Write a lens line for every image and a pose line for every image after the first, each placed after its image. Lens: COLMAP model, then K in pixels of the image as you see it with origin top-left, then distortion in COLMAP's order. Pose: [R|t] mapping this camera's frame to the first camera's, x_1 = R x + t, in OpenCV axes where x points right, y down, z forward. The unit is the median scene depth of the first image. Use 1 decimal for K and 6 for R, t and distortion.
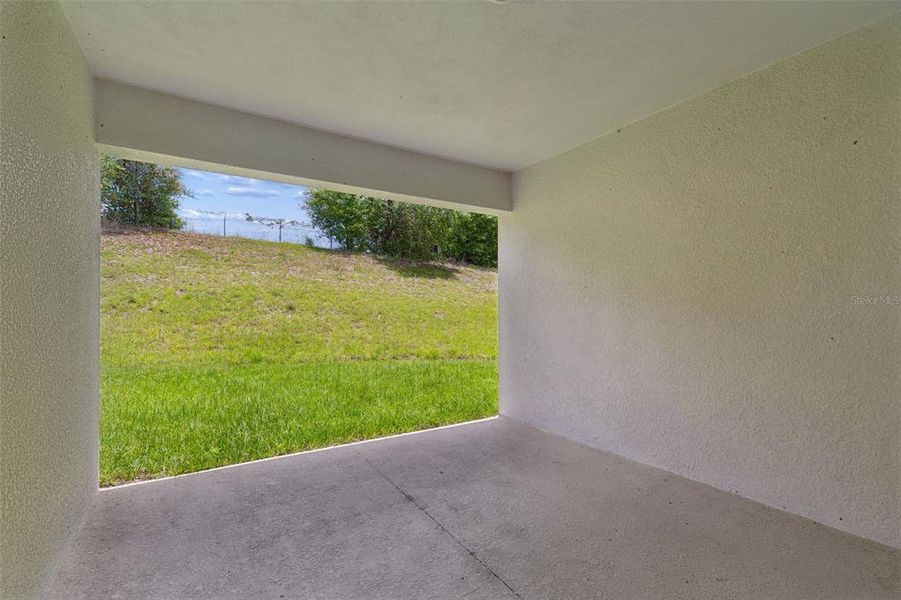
lens RADIAL K [[400.9, 0, 443.0], [0, 400.9, 301.9], [0, 0, 1]] dist [0.001606, -0.000136]
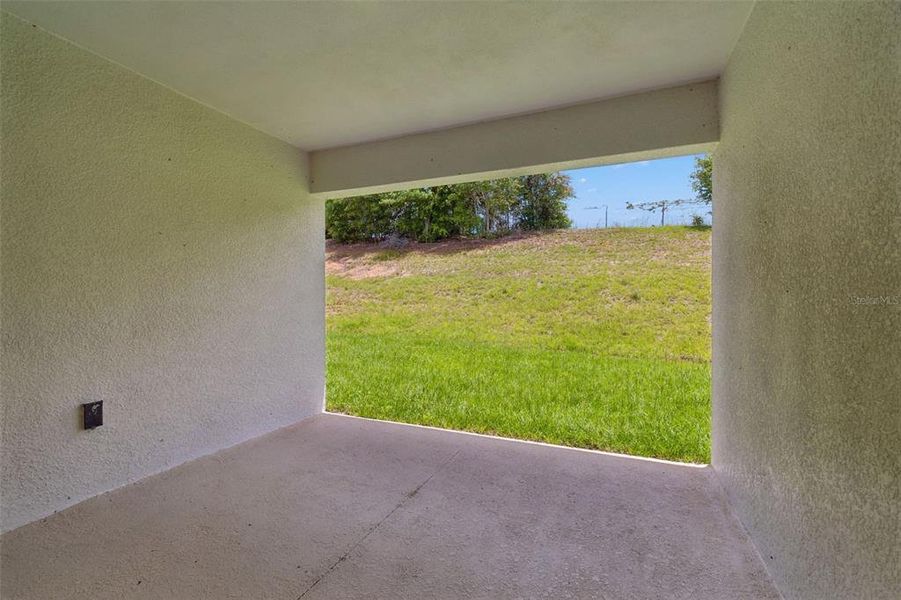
lens RADIAL K [[403.0, 0, 440.0], [0, 403.0, 301.0], [0, 0, 1]] dist [0.000419, -0.000106]
pose [[0.558590, 0.007462, -0.829410, 0.086259], [0.011997, 0.999782, 0.017074, 0.001360], [0.829357, -0.019488, 0.558379, 0.062383]]
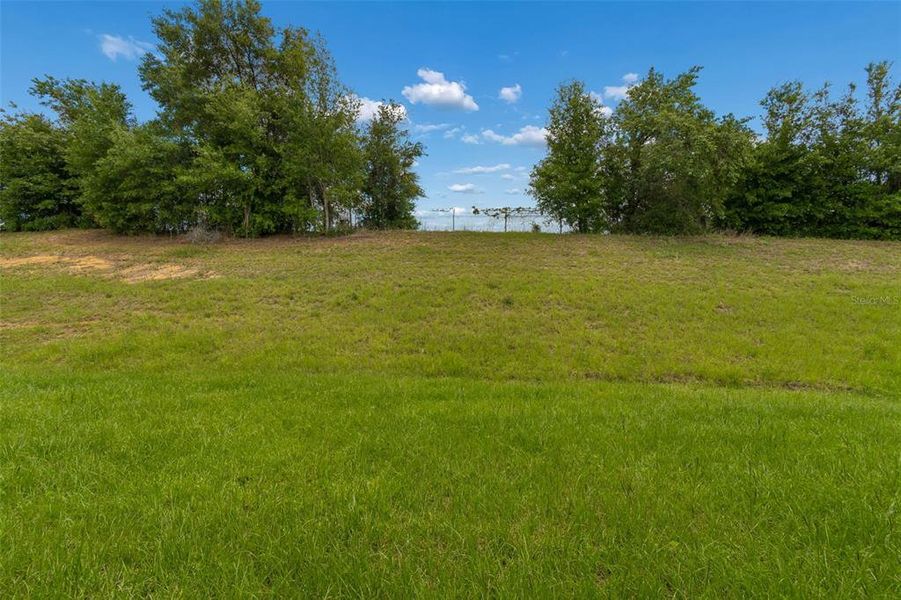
lens RADIAL K [[400.9, 0, 443.0], [0, 400.9, 301.9], [0, 0, 1]] dist [0.001606, -0.000136]
pose [[0.841209, -0.017163, -0.540437, -0.031857], [0.024099, 0.999693, 0.005763, 0.003836], [0.540173, -0.017871, 0.841364, 0.150472]]
